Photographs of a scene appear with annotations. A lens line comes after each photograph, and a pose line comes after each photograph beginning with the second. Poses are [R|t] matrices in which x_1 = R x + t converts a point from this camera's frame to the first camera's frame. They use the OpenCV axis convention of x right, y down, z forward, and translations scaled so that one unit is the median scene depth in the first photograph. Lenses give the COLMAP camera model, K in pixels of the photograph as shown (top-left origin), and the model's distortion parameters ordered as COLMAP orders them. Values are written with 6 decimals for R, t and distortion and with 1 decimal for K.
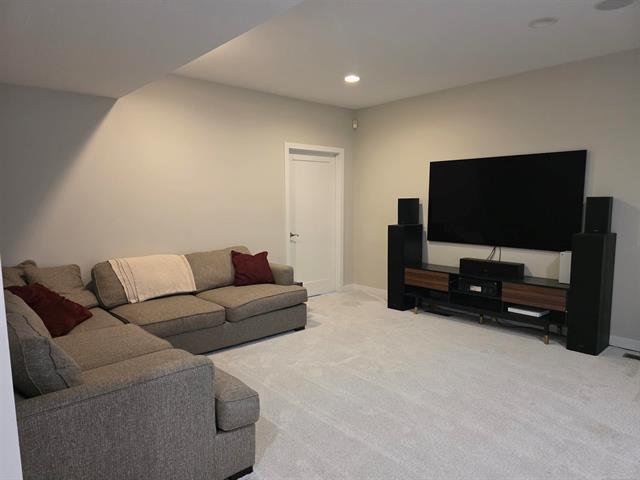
lens RADIAL K [[436.5, 0, 320.0], [0, 436.5, 240.0], [0, 0, 1]] dist [0.120937, -0.130753]
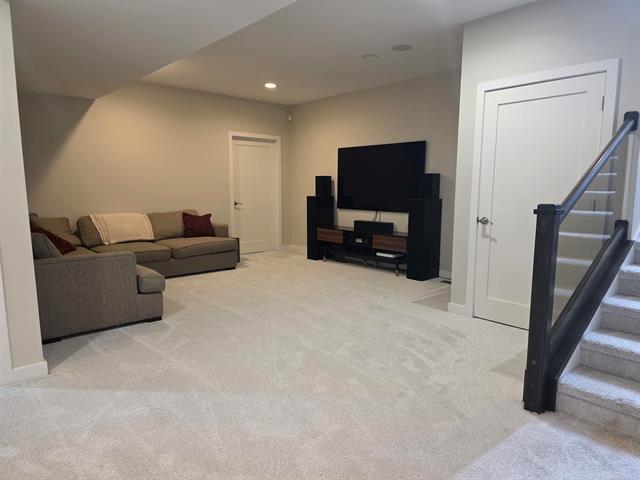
lens RADIAL K [[436.5, 0, 320.0], [0, 436.5, 240.0], [0, 0, 1]] dist [0.120937, -0.130753]
pose [[0.999949, 0.008931, -0.004816, 0.230067], [-0.008771, 0.999445, 0.032128, 0.063284], [0.005100, -0.032084, 0.999472, -0.360535]]
